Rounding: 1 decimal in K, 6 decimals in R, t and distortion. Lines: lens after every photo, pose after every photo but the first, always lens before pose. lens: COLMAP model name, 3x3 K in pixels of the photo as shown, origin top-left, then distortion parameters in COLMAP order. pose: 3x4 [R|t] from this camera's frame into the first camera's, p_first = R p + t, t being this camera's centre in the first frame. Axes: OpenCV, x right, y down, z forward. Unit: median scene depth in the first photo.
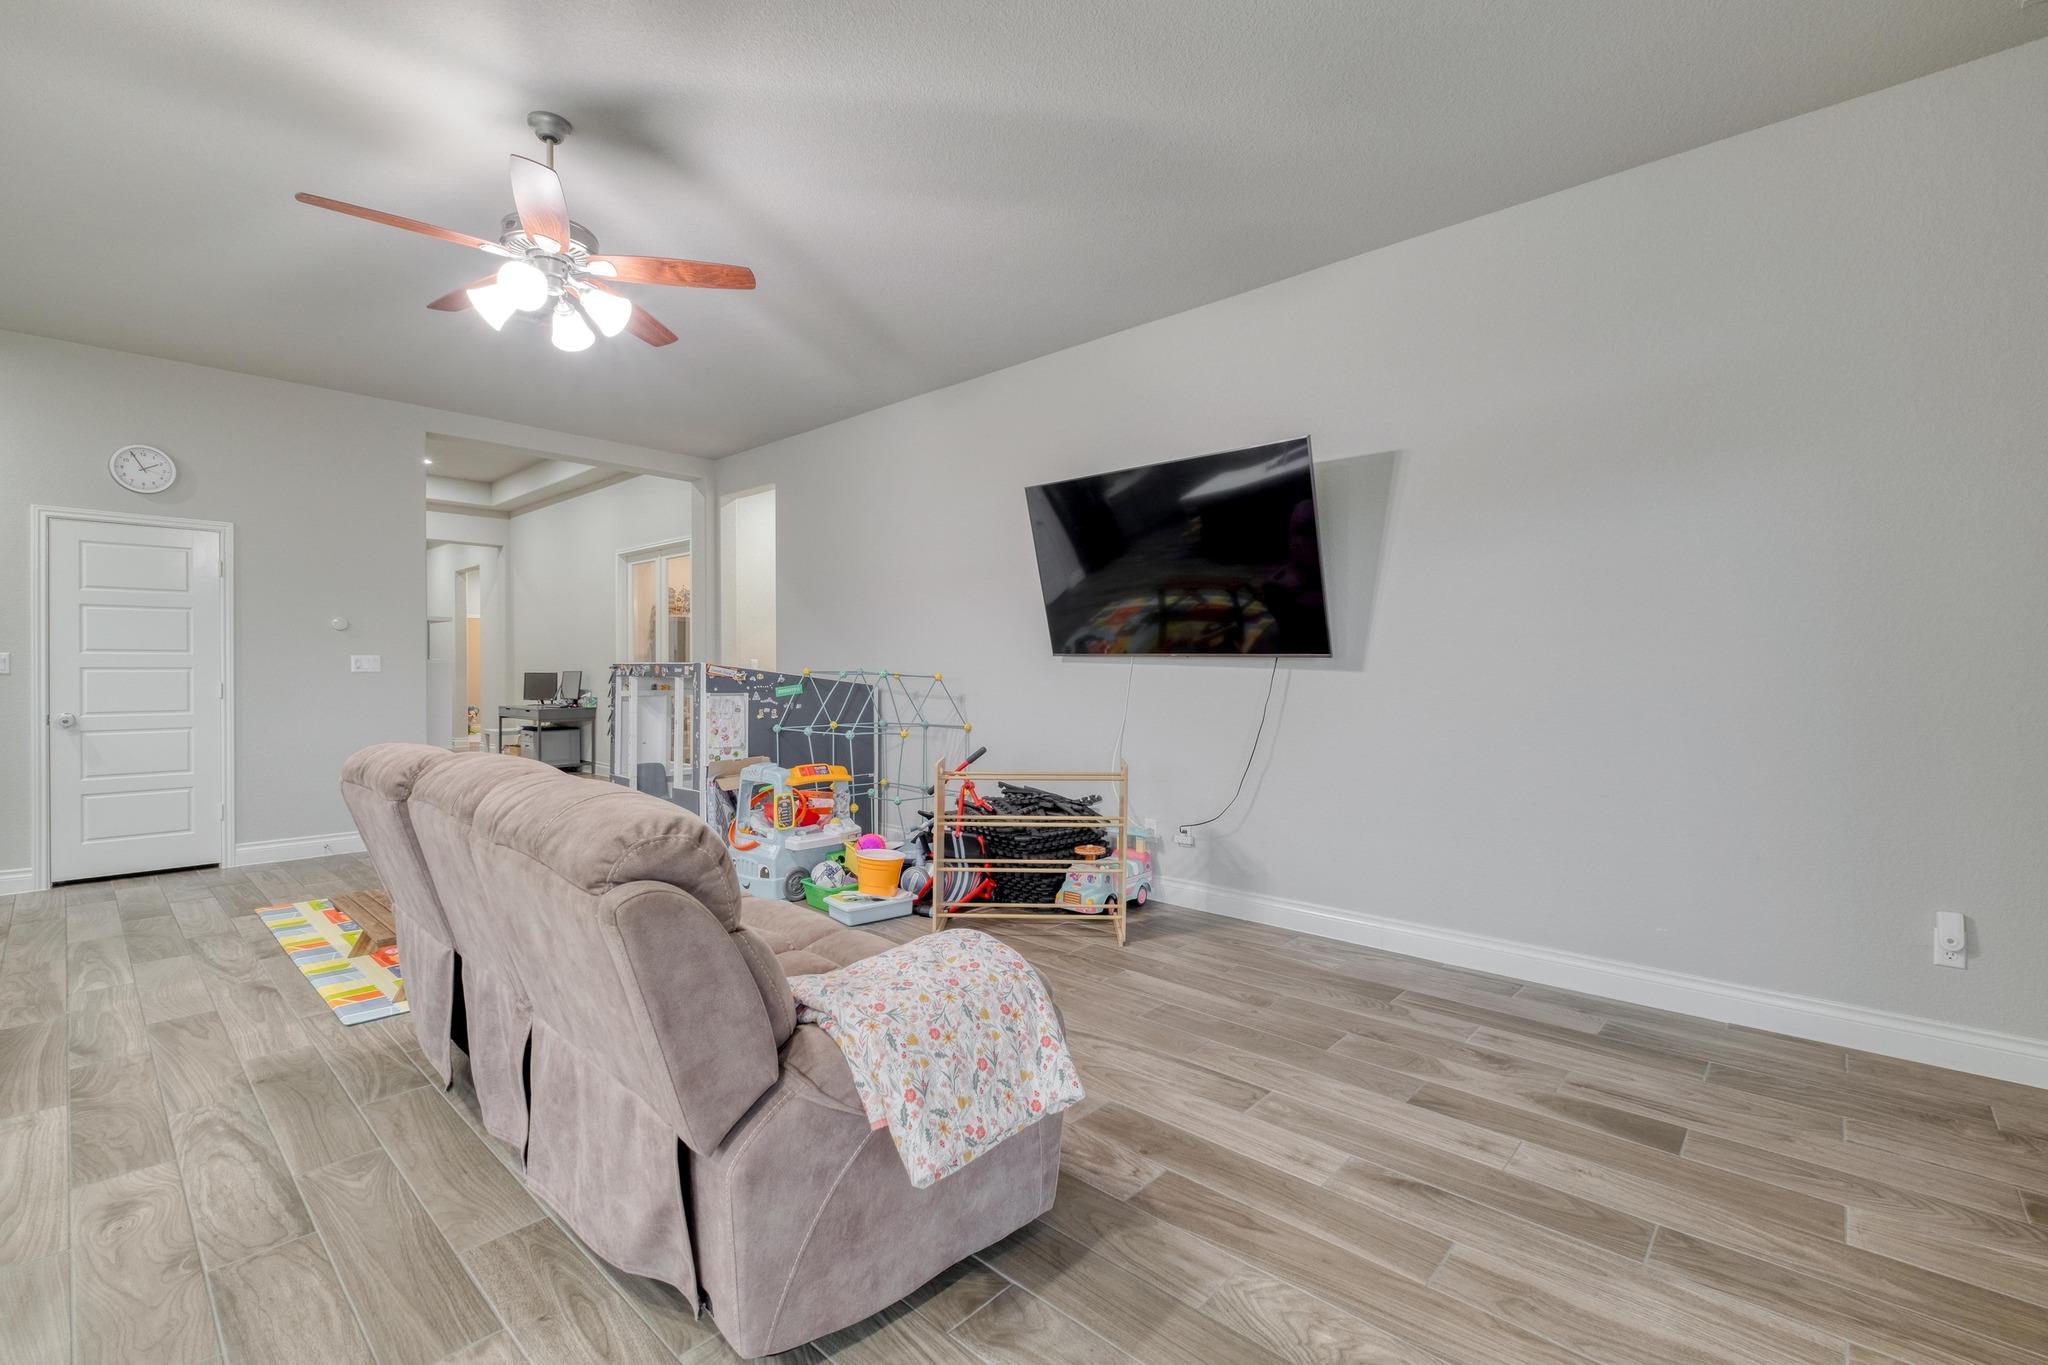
lens RADIAL K [[885.7, 0, 1024.1], [0, 885.7, 678.1], [0, 0, 1]] dist [0.005787, -0.004139]
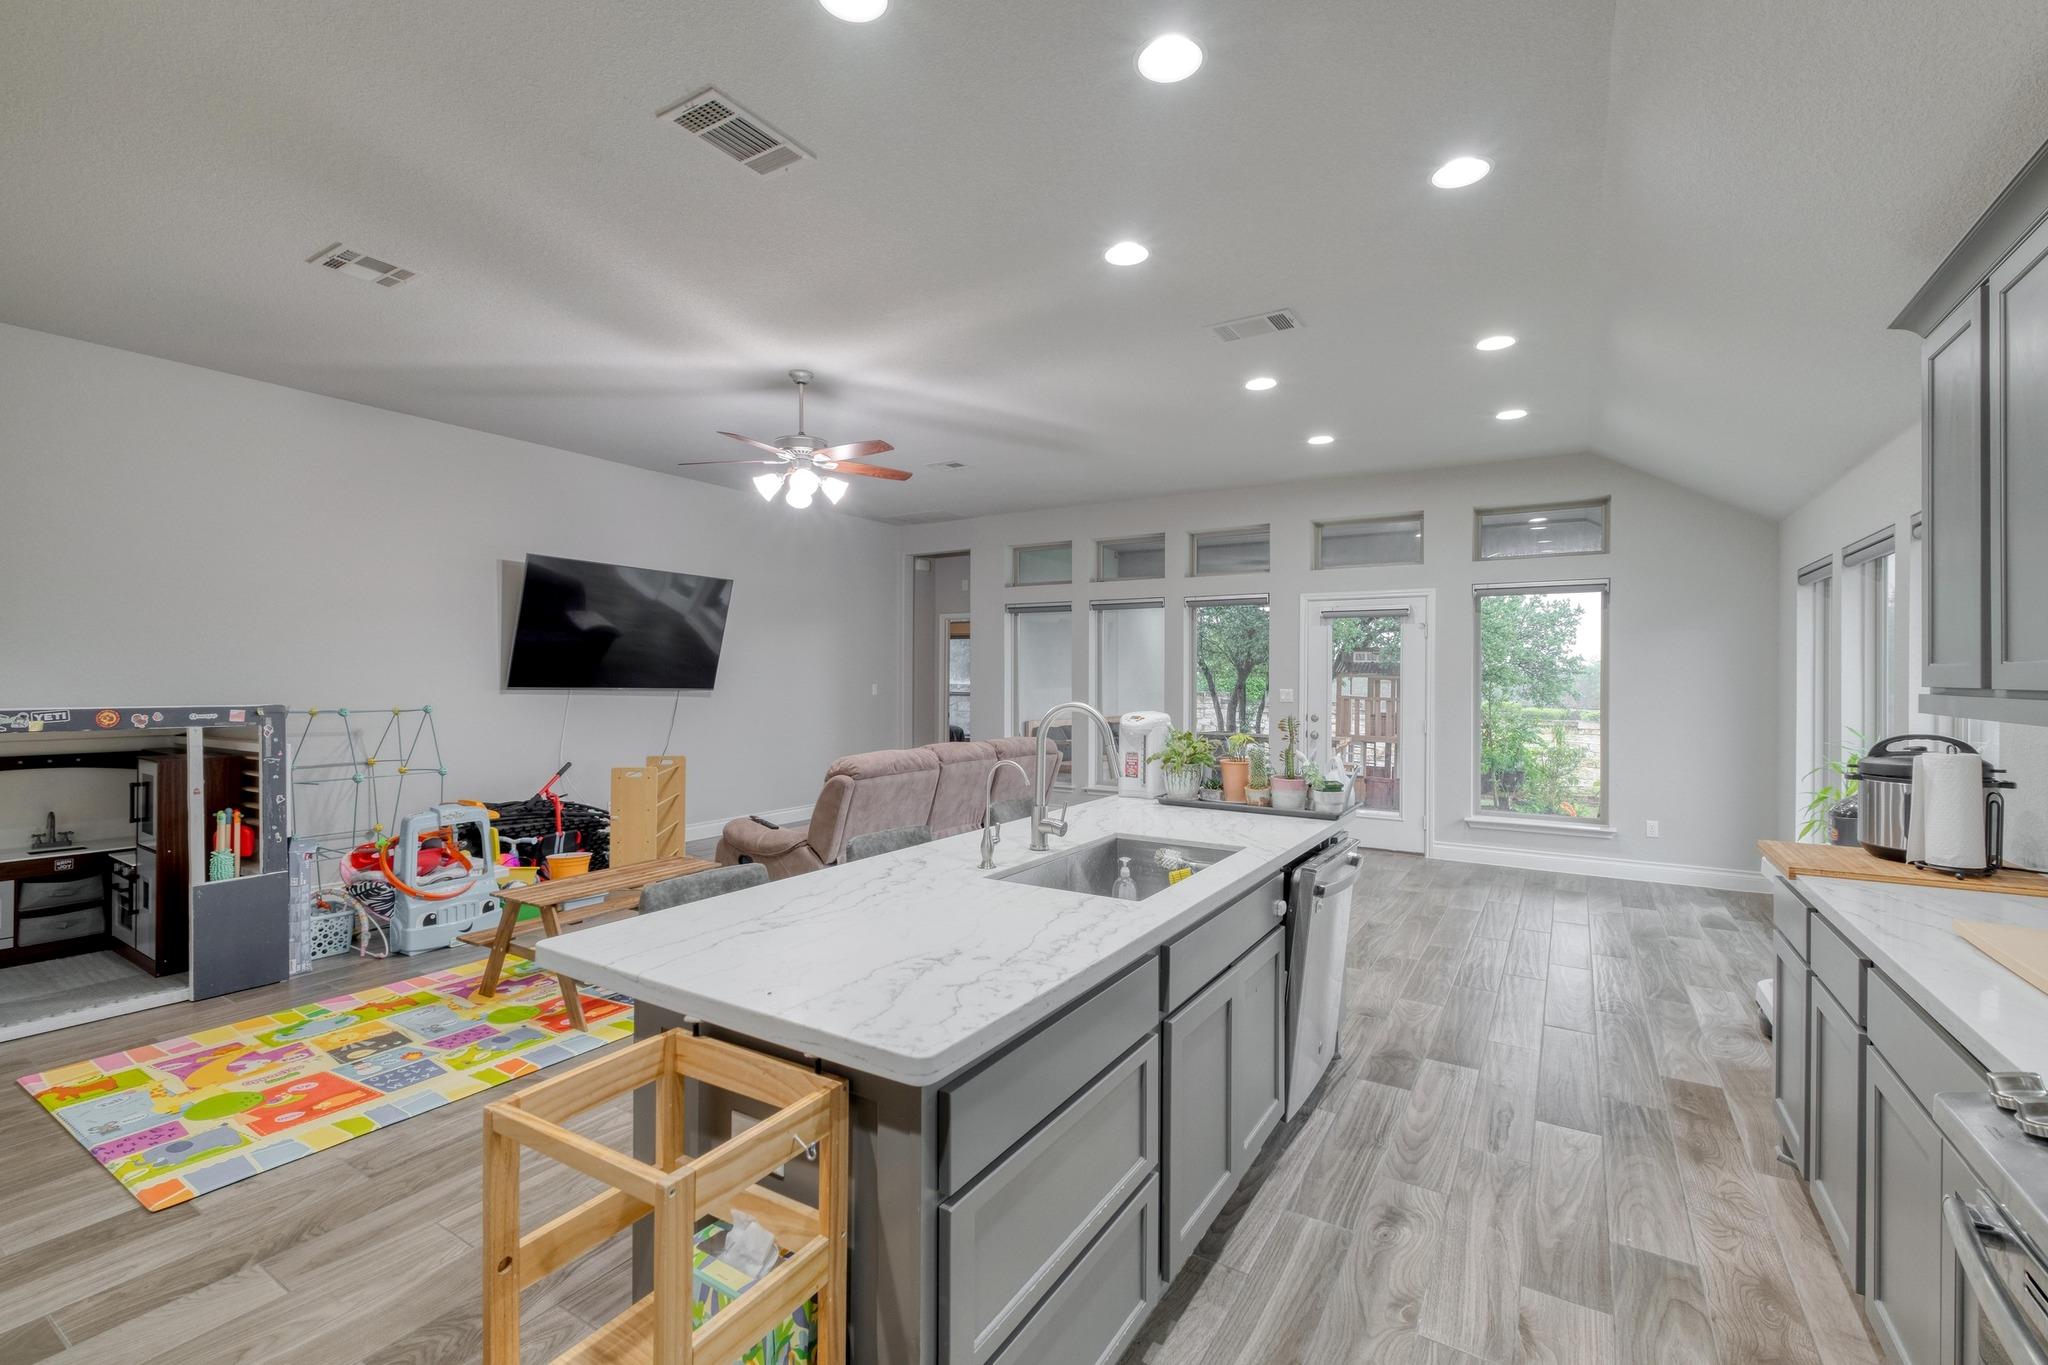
lens RADIAL K [[885.7, 0, 1035.3], [0, 885.7, 677.0], [0, 0, 1]] dist [0.005787, -0.004139]
pose [[-0.194446, 0.000043, 0.980913, -2.156863], [0.006428, 0.999979, 0.001230, -0.064775], [-0.980892, 0.006545, -0.194442, 0.874159]]
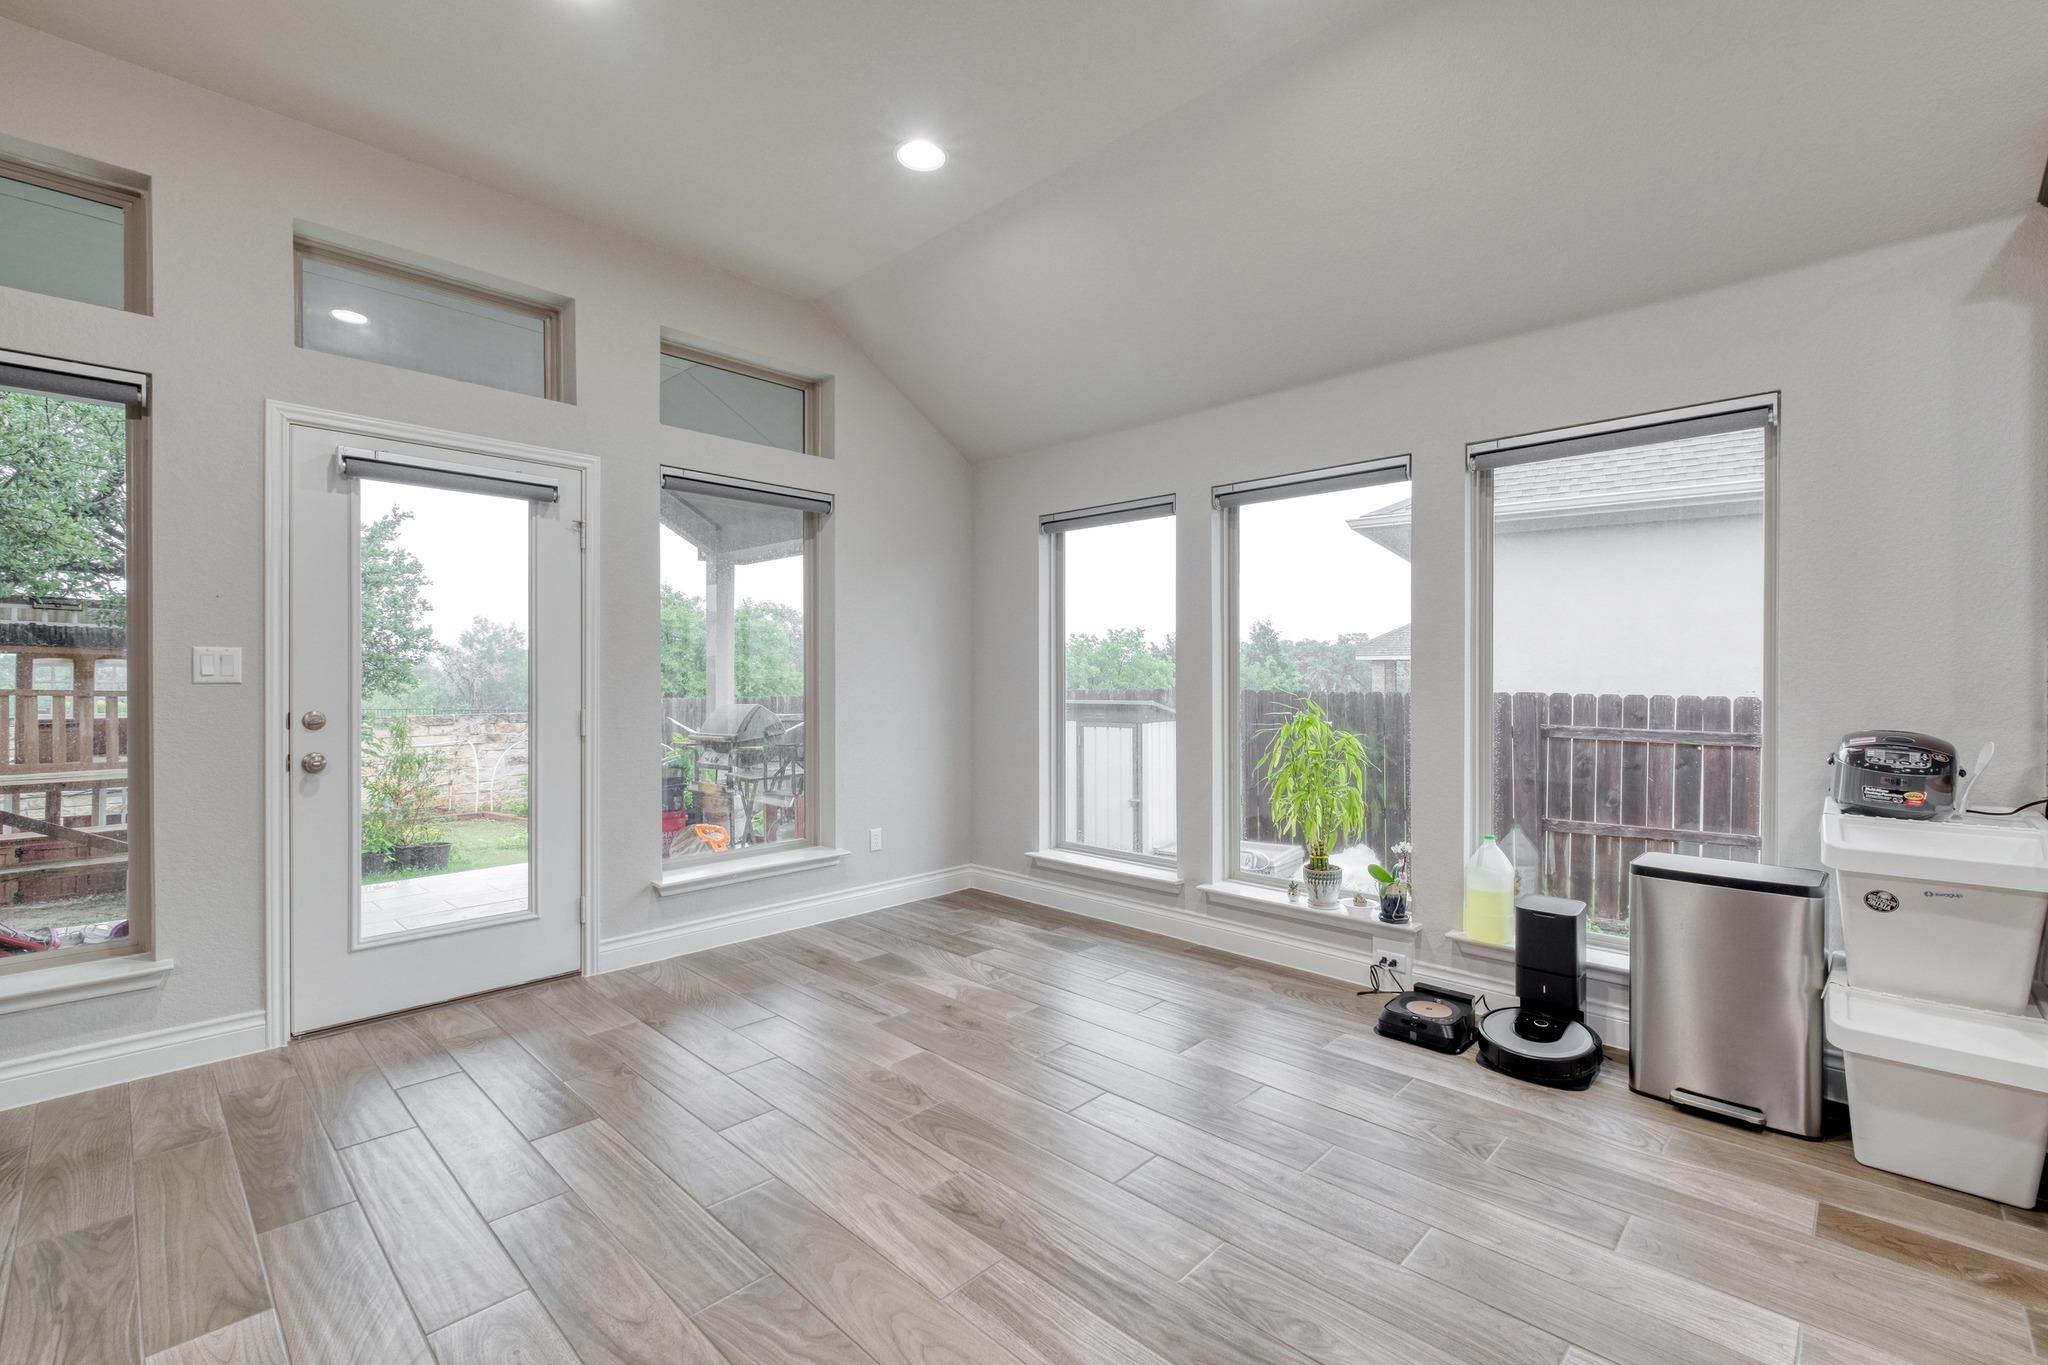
lens RADIAL K [[885.7, 0, 1026.3], [0, 885.7, 680.5], [0, 0, 1]] dist [0.005787, -0.004139]
pose [[-0.999701, -0.000061, 0.024432, -0.723538], [0.000301, 0.999890, 0.014819, -0.001660], [-0.024430, 0.014821, -0.999592, 0.601255]]
